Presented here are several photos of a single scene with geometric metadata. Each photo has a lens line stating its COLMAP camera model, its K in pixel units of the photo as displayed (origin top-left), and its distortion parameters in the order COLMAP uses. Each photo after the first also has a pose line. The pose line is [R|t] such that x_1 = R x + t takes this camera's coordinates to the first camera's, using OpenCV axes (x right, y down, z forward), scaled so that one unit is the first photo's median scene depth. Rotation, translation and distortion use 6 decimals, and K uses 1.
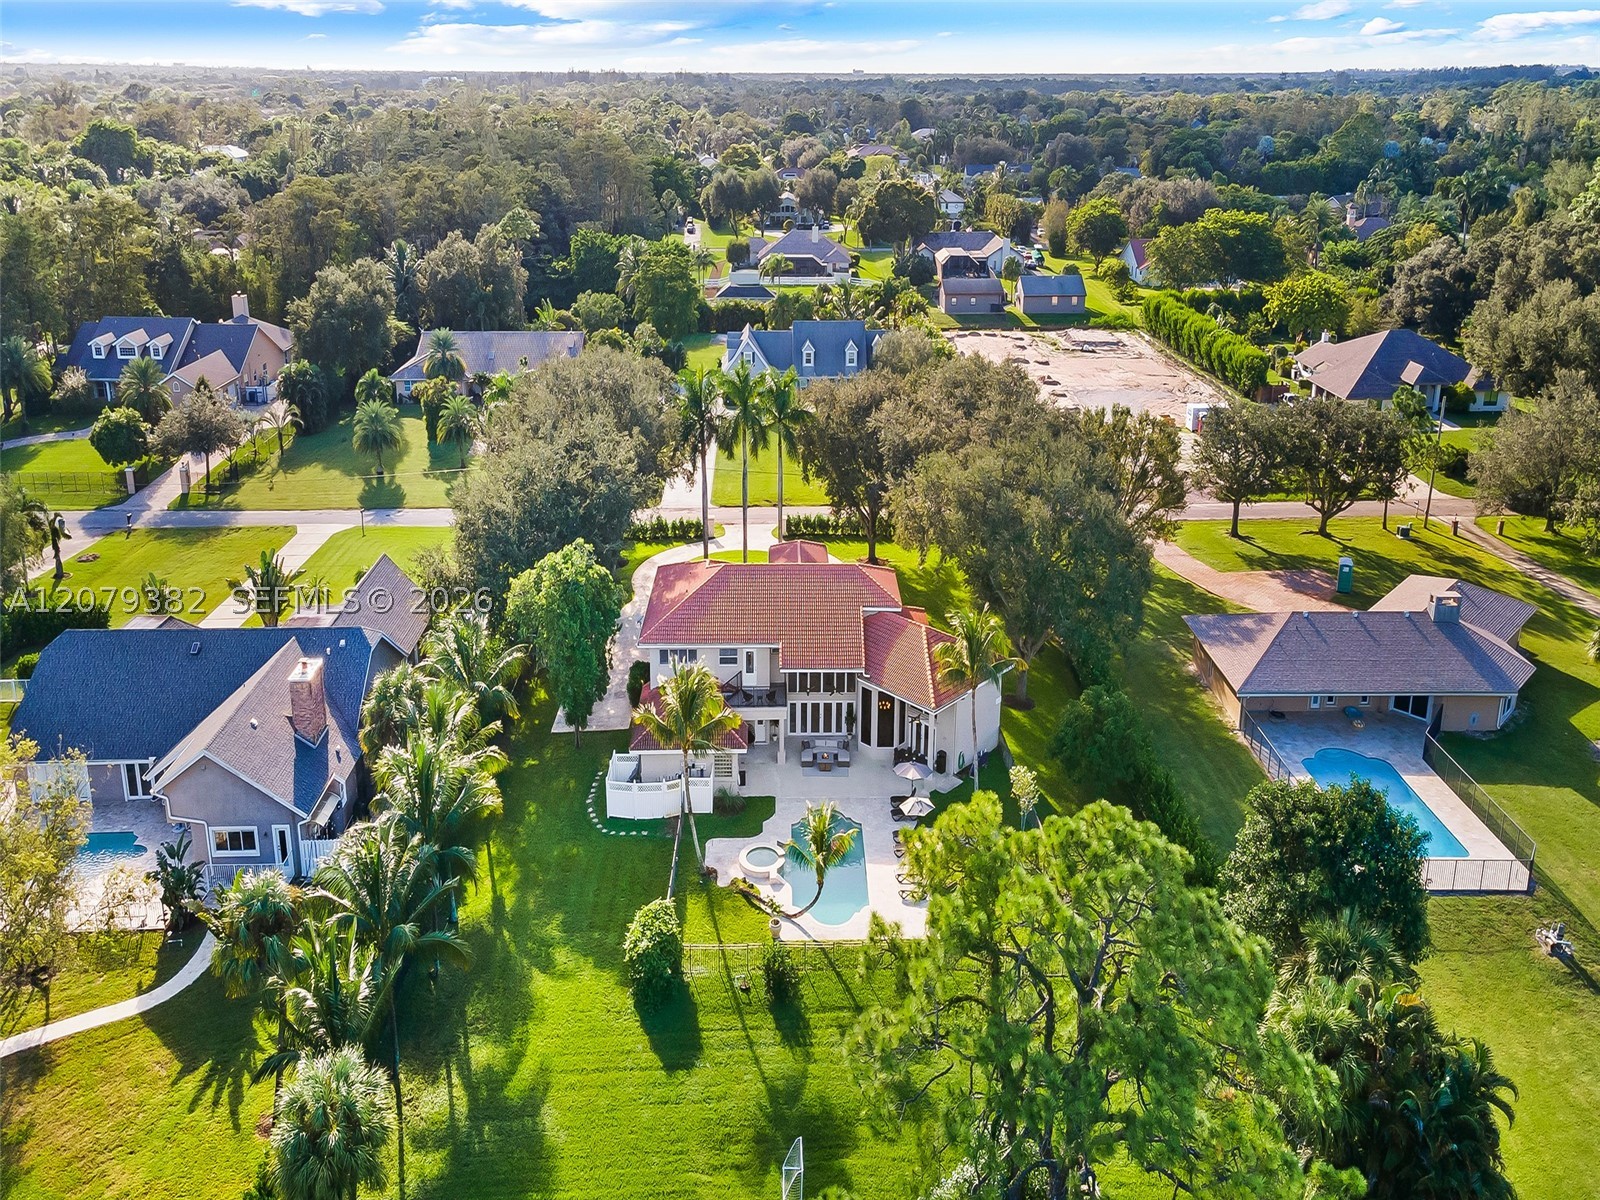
lens RADIAL K [[1111.7, 0, 798.9], [0, 1111.7, 566.0], [0, 0, 1]] dist [-0.000412, 0.061297]
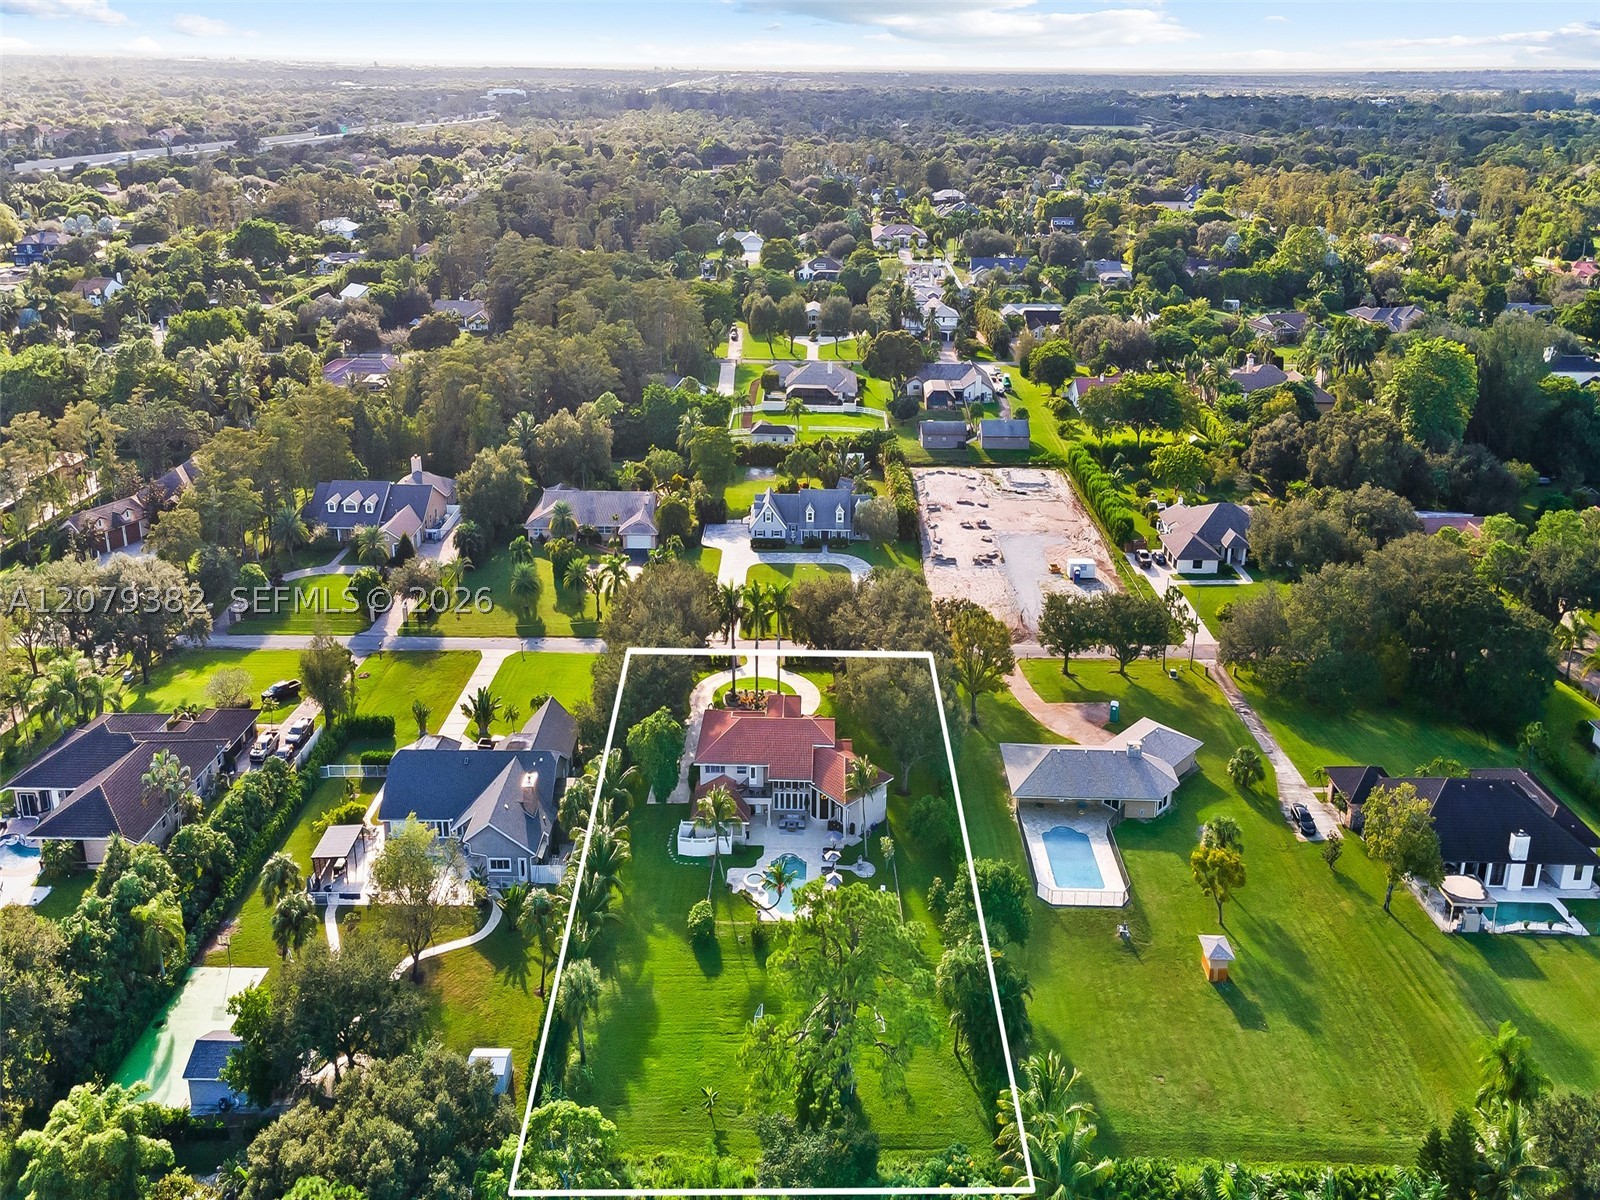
lens RADIAL K [[1133.2, 0, 801.6], [0, 1133.2, 588.8], [0, 0, 1]] dist [0.062676, -0.055645]
pose [[0.999023, 0.019345, -0.039737, 0.103474], [-0.016874, 0.997958, 0.061606, -0.328056], [0.040848, -0.060876, 0.997309, -0.855212]]
